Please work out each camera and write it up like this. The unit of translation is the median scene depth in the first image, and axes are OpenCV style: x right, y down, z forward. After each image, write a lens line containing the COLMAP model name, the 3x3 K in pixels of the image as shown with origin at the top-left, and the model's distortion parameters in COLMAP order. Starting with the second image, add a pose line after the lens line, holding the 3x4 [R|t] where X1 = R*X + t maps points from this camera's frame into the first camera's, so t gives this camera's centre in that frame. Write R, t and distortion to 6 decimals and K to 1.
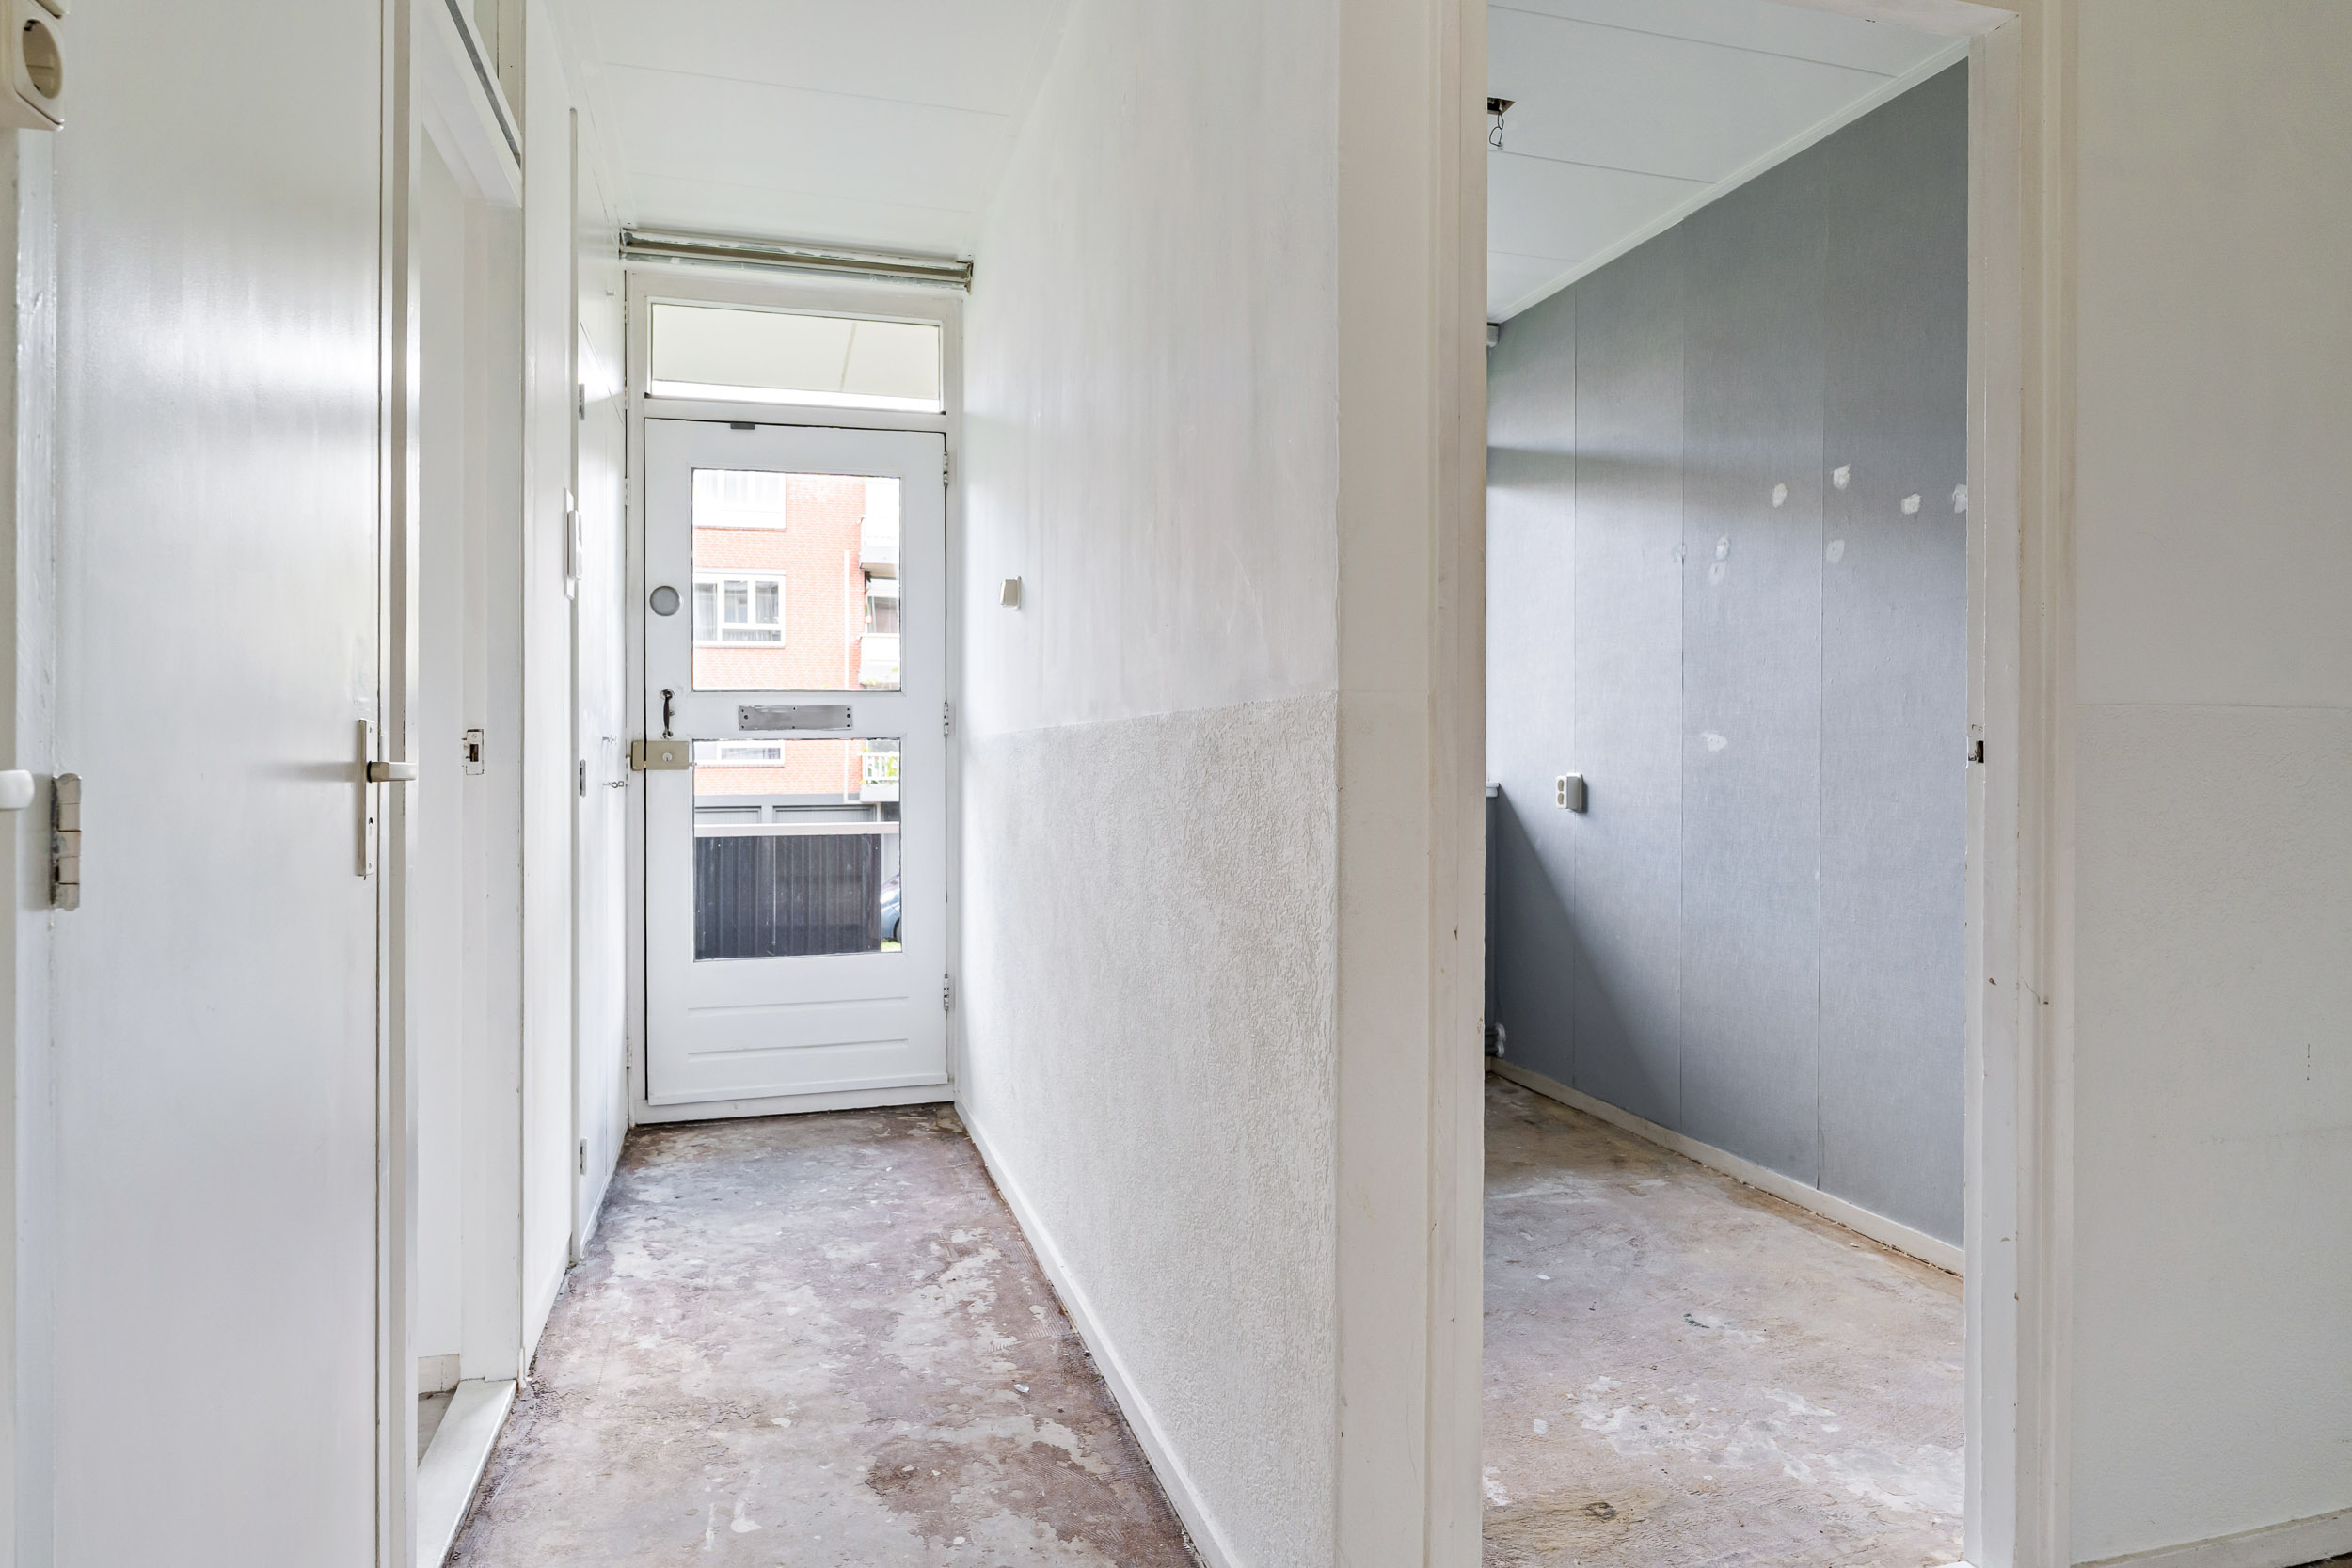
lens RADIAL K [[1405.7, 0, 1173.6], [0, 1405.7, 770.8], [0, 0, 1]] dist [-0.008862, 0.005849]
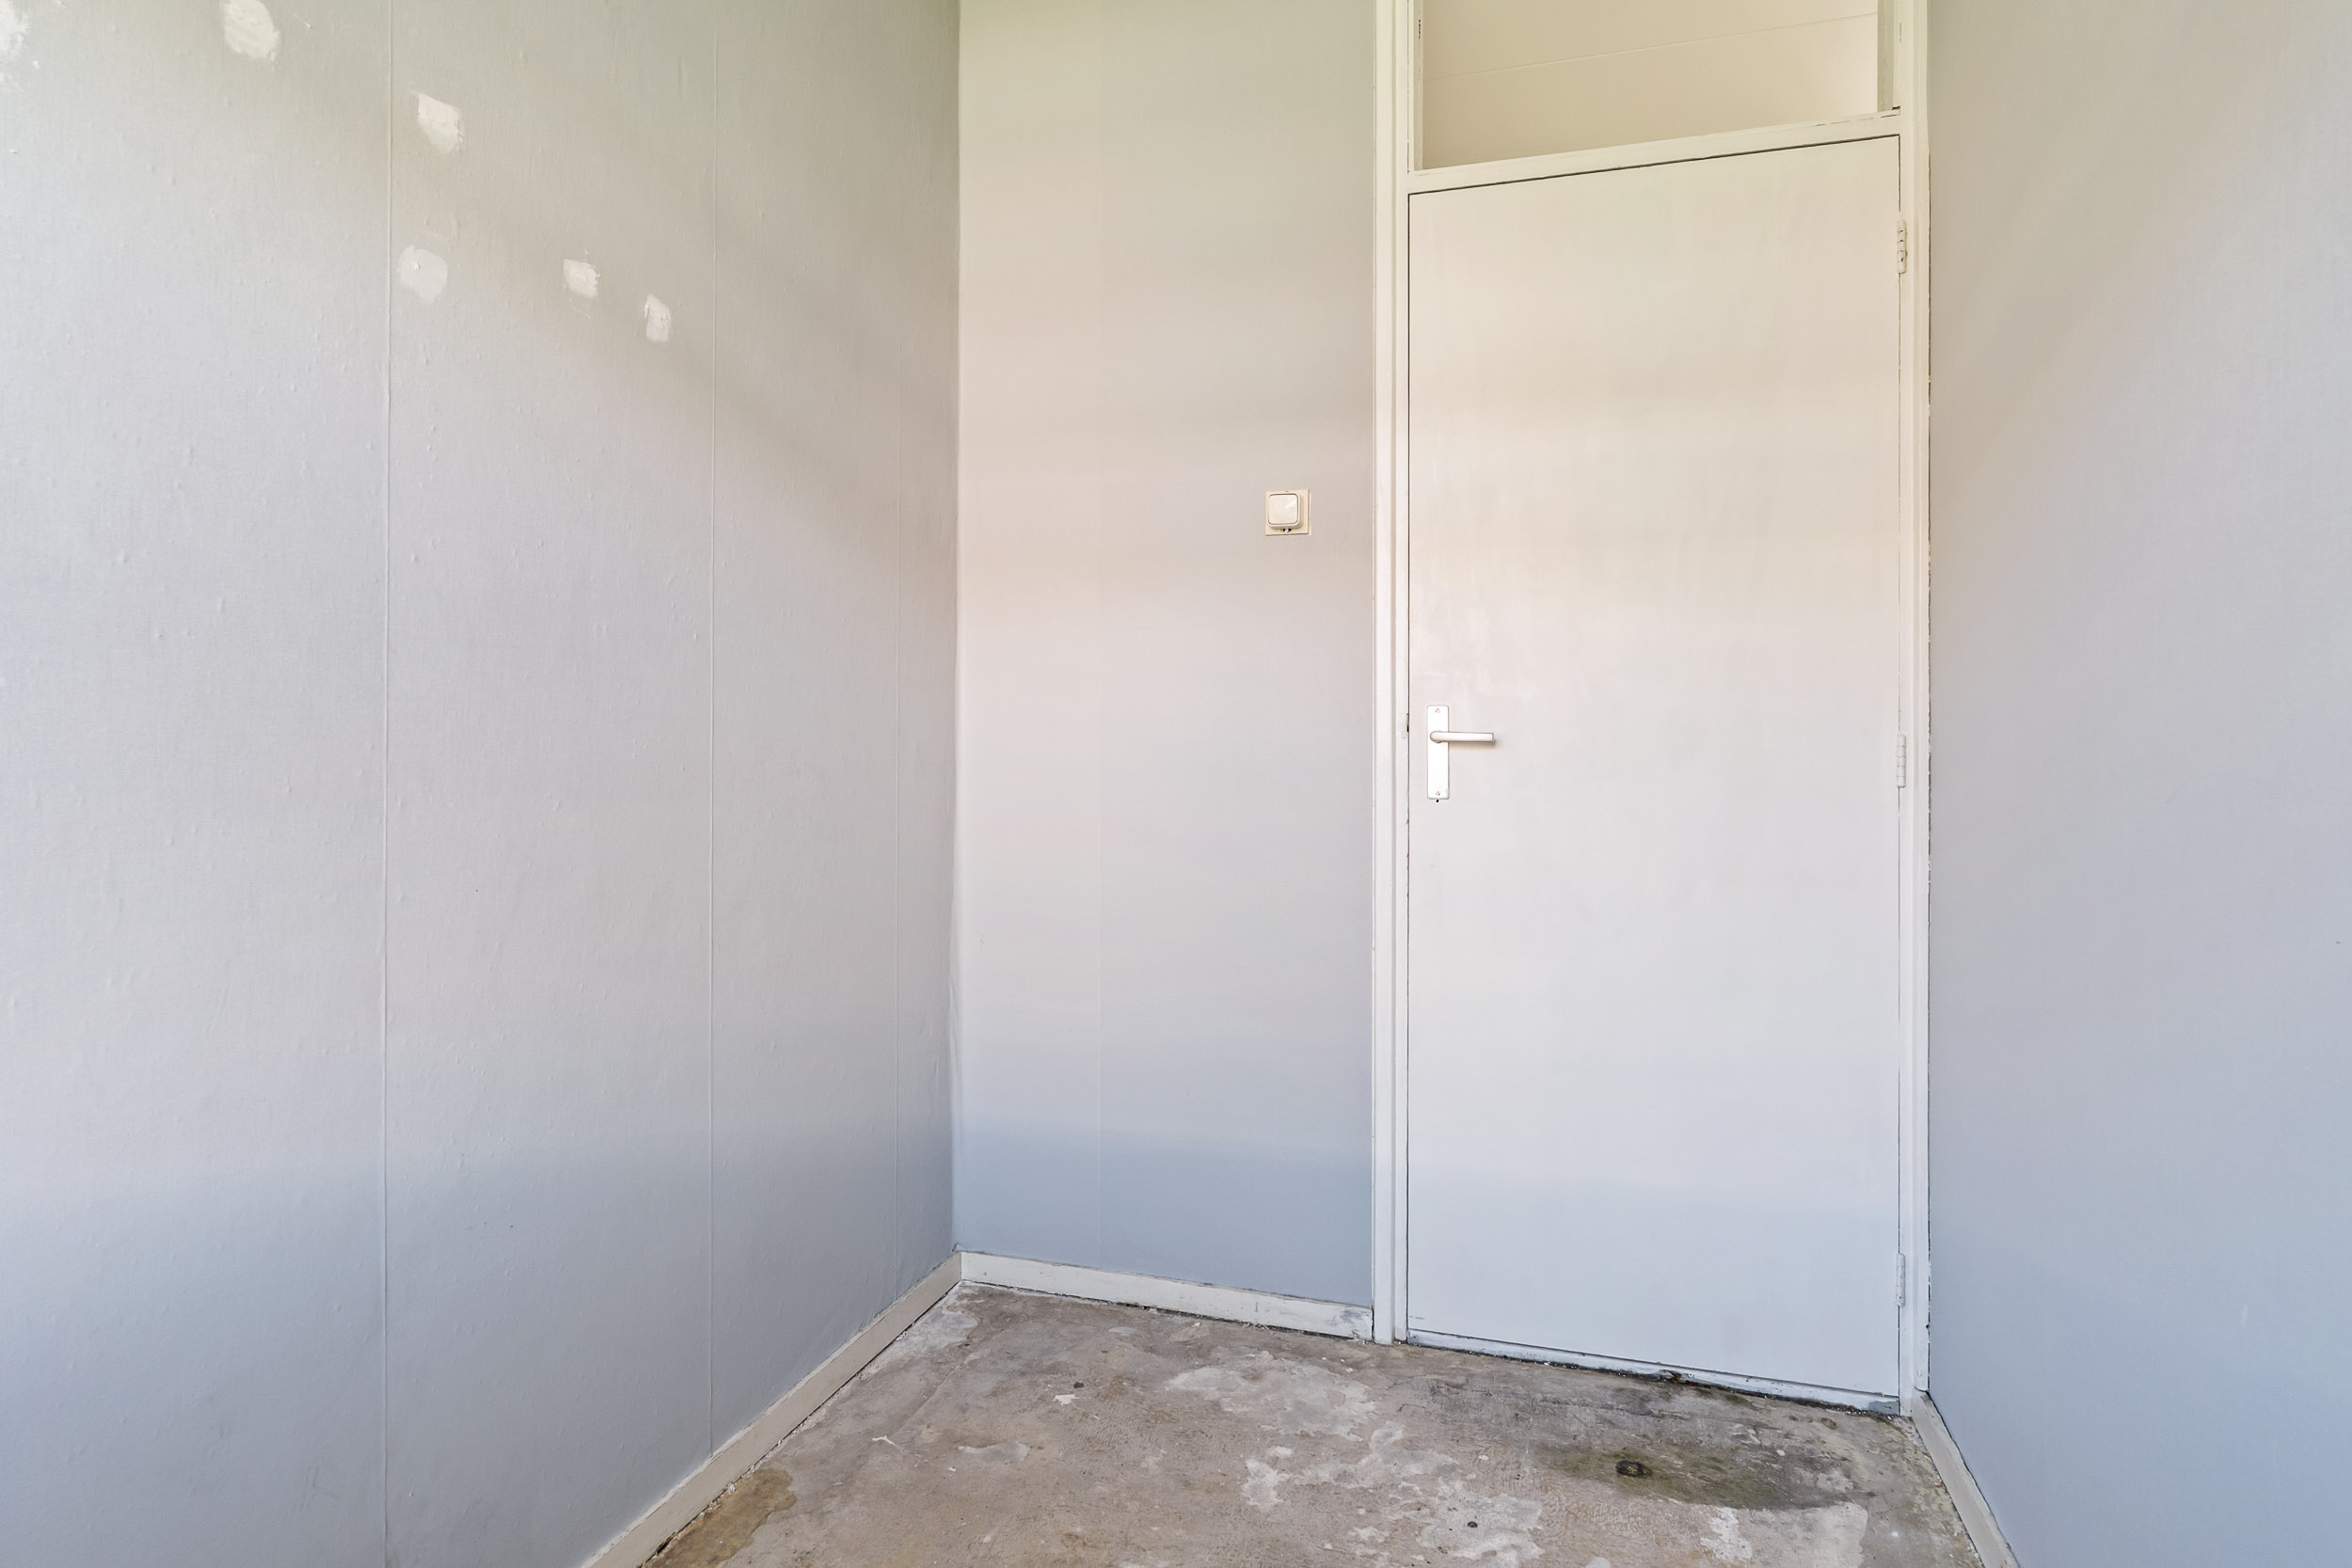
lens RADIAL K [[1277.8, 0, 1189.9], [0, 1277.8, 740.9], [0, 0, 1]] dist [-0.001722, 0.000018]
pose [[-0.831249, 0.000088, 0.555900, 0.031538], [0.009822, 0.999846, 0.014529, -0.007705], [-0.555814, 0.017537, -0.831122, 1.067250]]
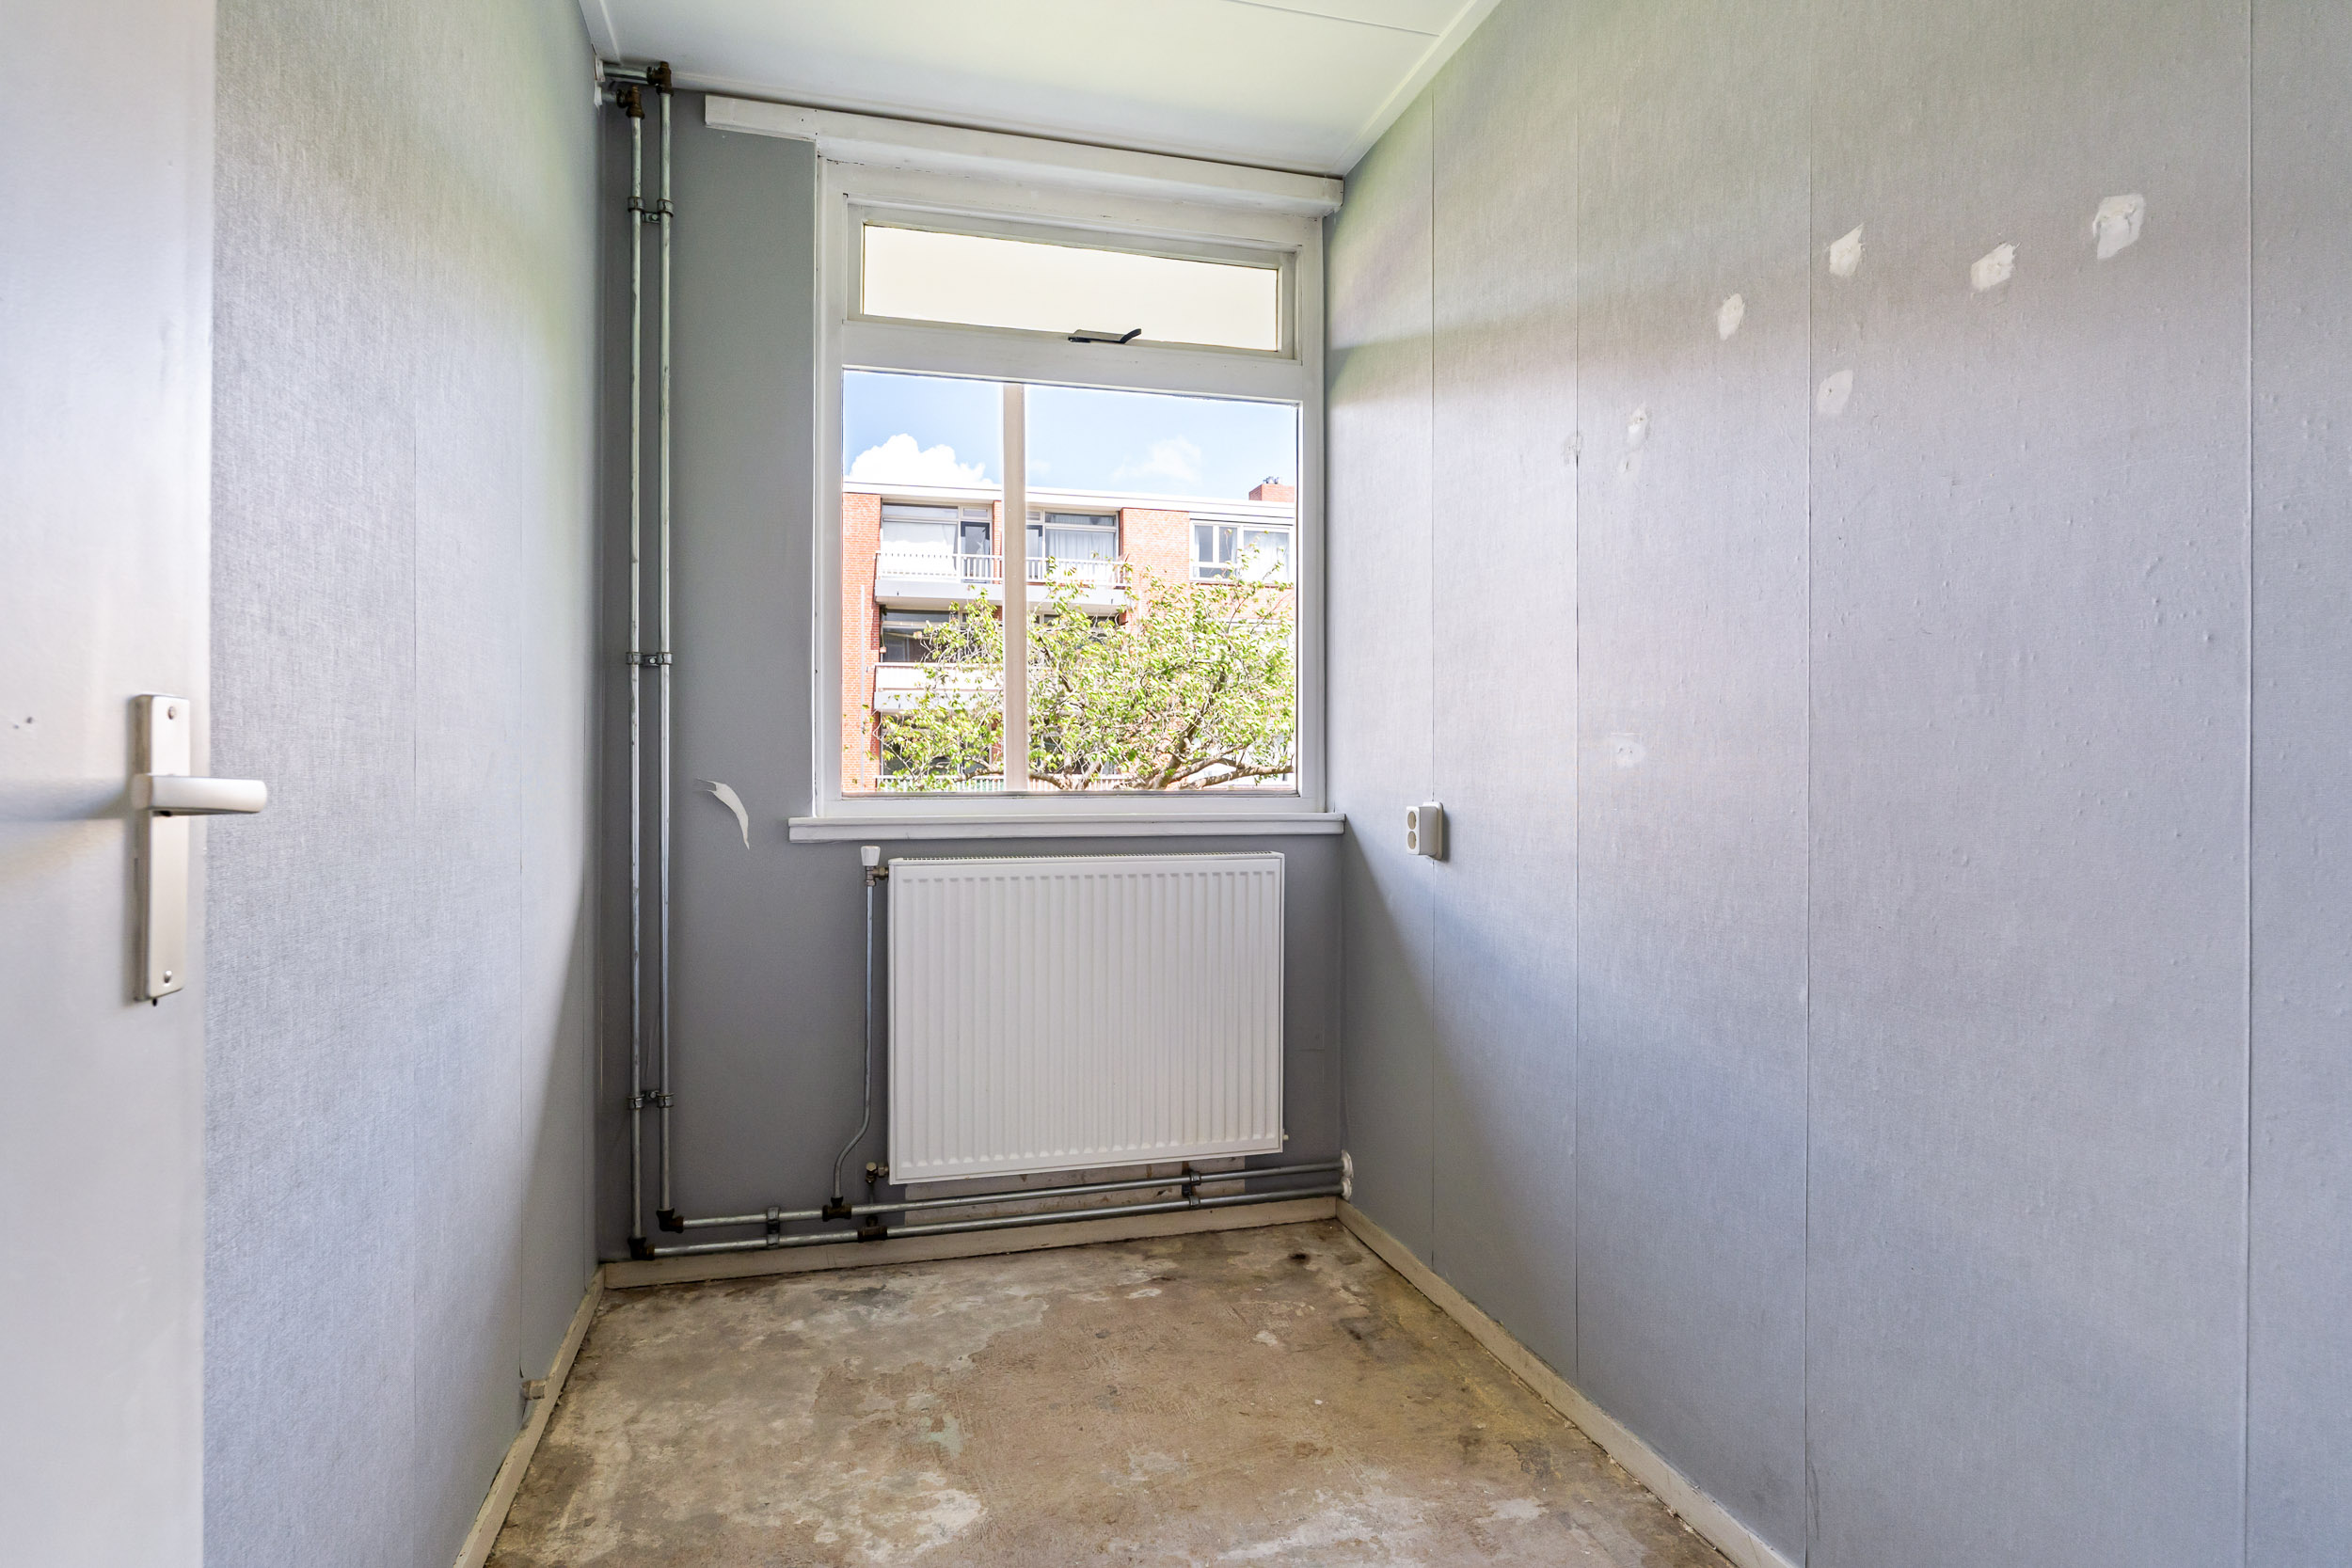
lens RADIAL K [[1277.8, 0, 1166.4], [0, 1277.8, 769.1], [0, 0, 1]] dist [-0.001722, 0.000018]
pose [[0.999769, 0.003489, -0.021226, 0.200328], [-0.003899, 0.999807, -0.019281, -0.001987], [0.021155, 0.019359, 0.999589, 0.449494]]
